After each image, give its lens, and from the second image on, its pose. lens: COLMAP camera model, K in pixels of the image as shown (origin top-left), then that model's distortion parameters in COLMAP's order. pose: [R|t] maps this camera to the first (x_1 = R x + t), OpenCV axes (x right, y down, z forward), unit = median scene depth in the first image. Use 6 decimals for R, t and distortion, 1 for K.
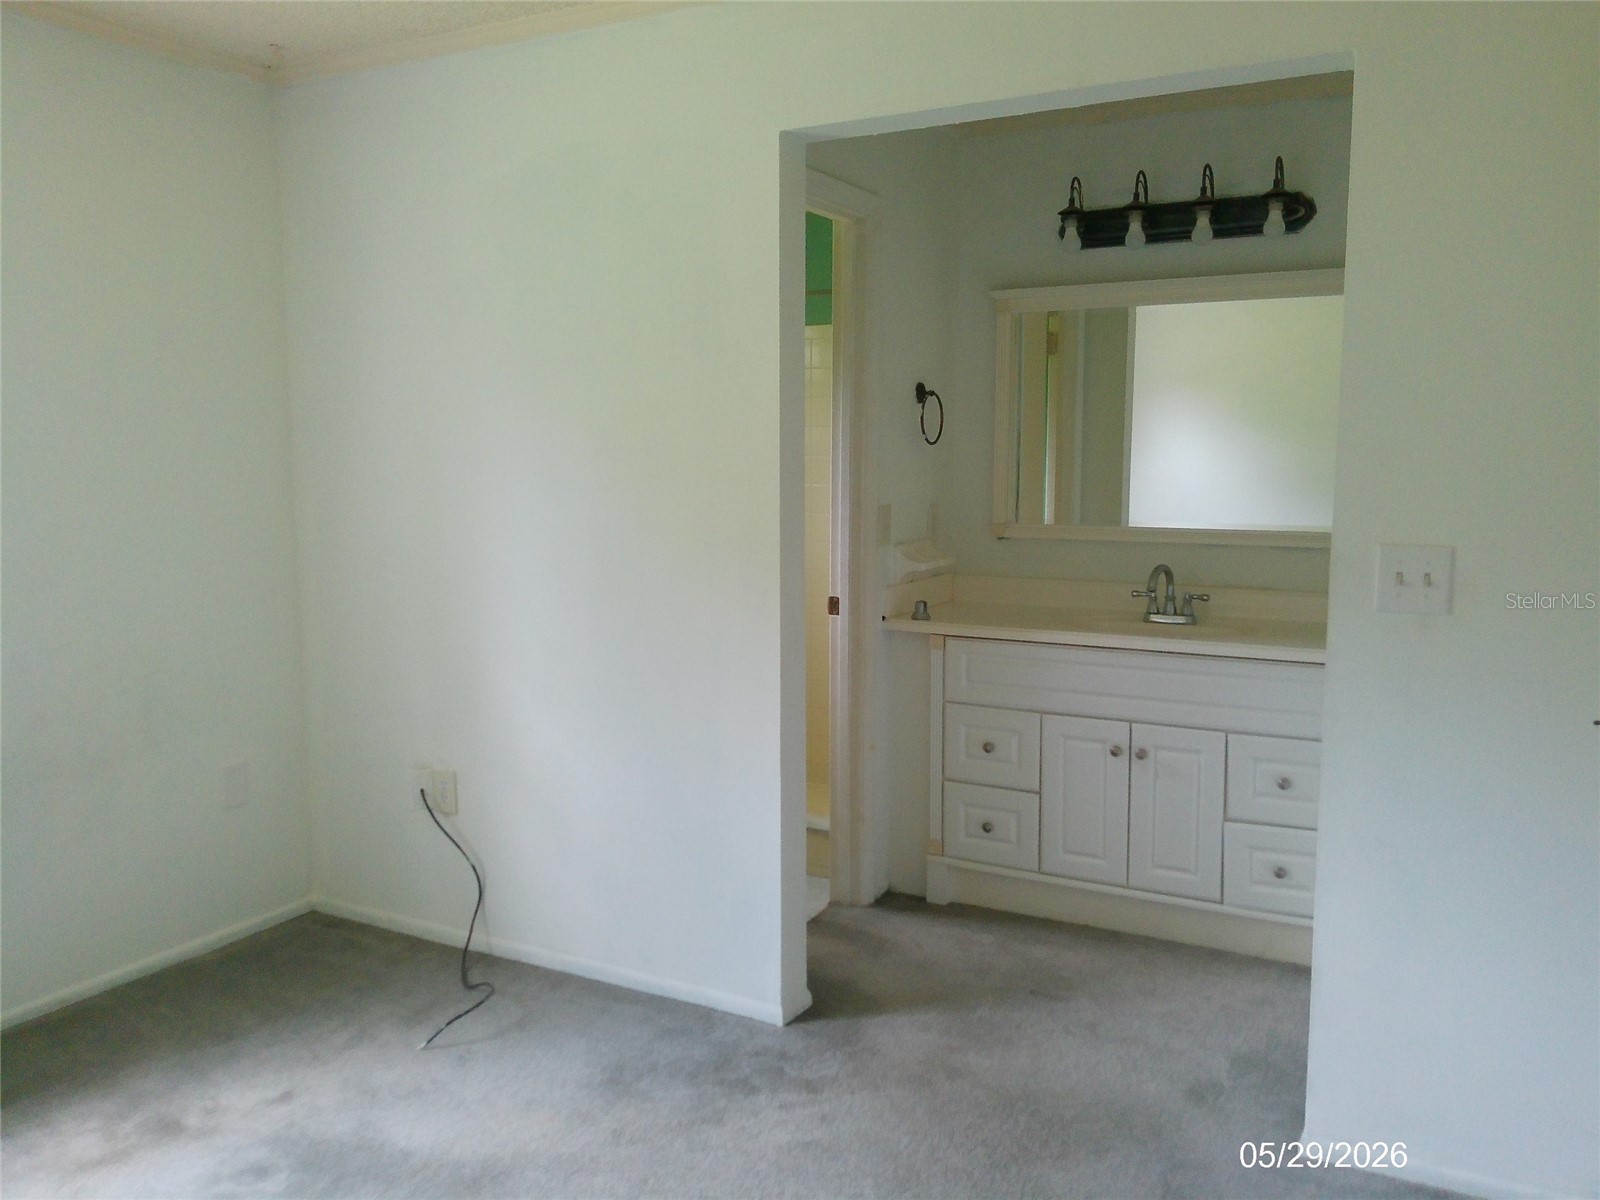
lens RADIAL K [[1316.7, 0, 804.9], [0, 1316.7, 602.4], [0, 0, 1]] dist [0.125355, -0.241627]
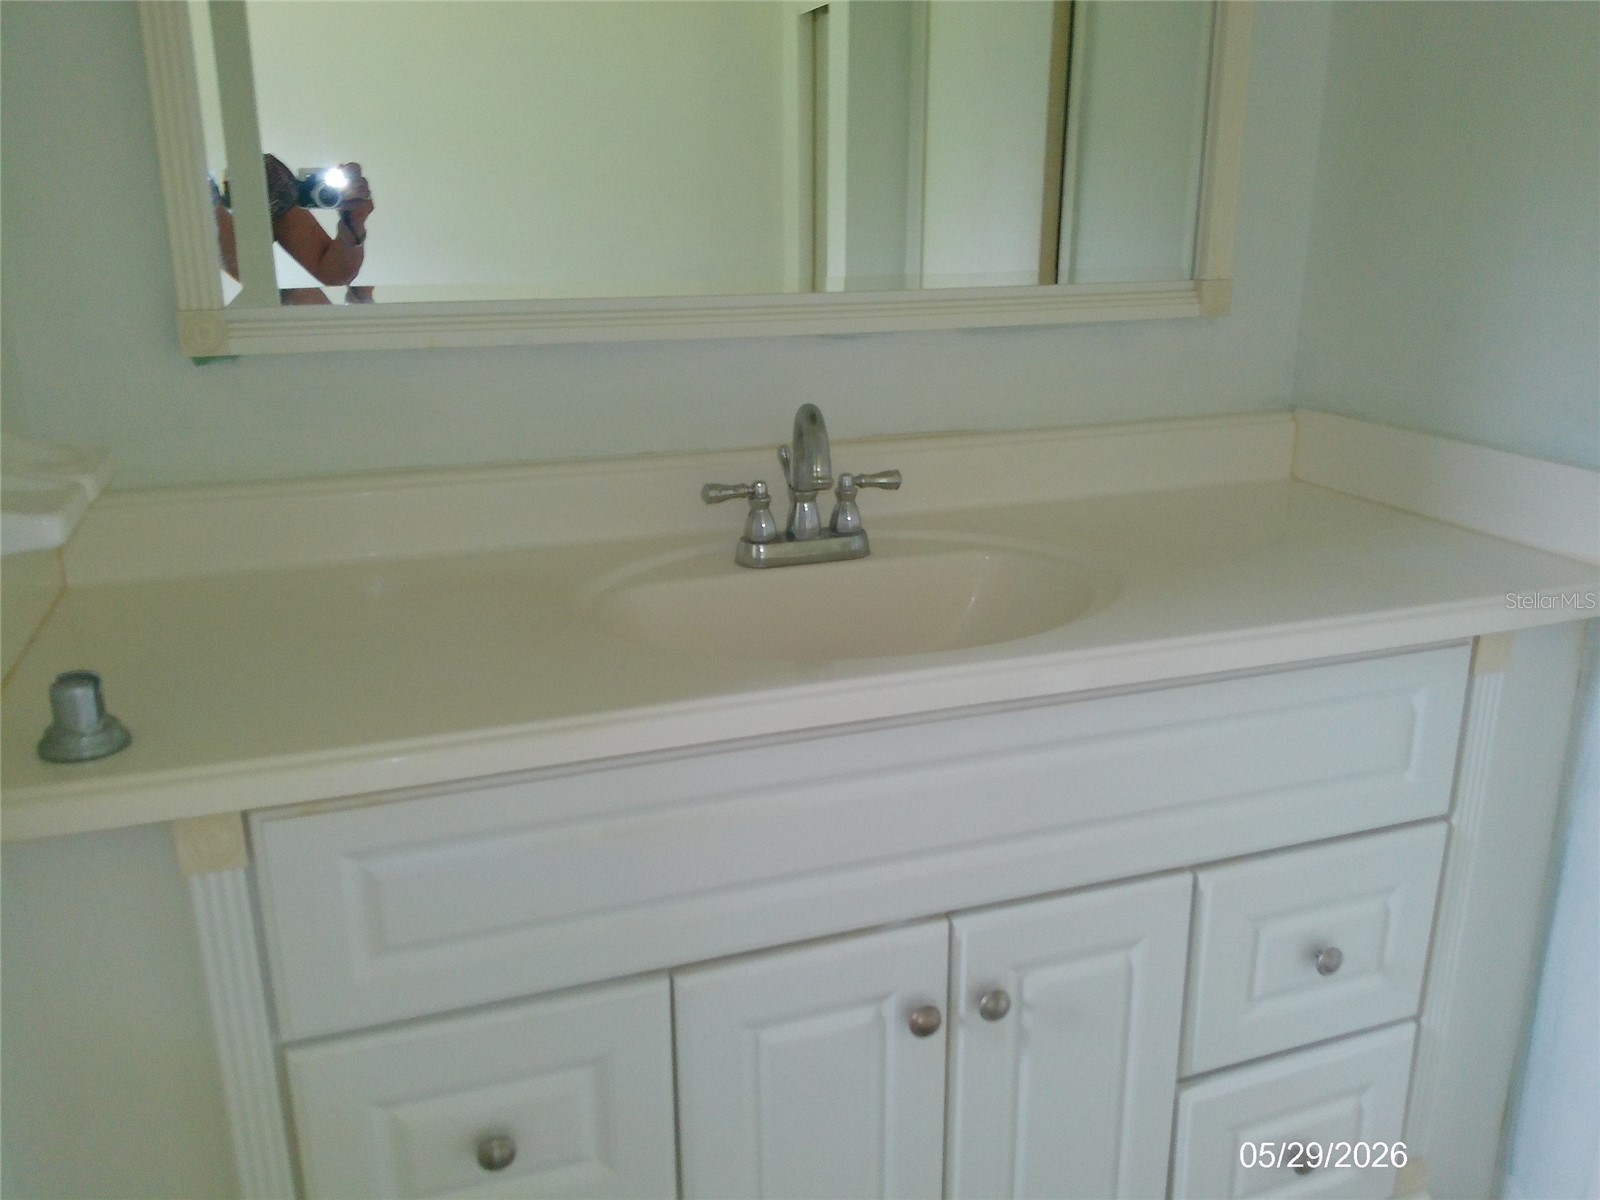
lens RADIAL K [[1316.7, 0, 804.9], [0, 1316.7, 602.4], [0, 0, 1]] dist [0.125355, -0.241627]
pose [[0.667521, -0.226273, 0.709378, 0.010990], [0.093871, 0.970680, 0.221289, -0.058047], [-0.738650, -0.081125, 0.669190, 0.806824]]
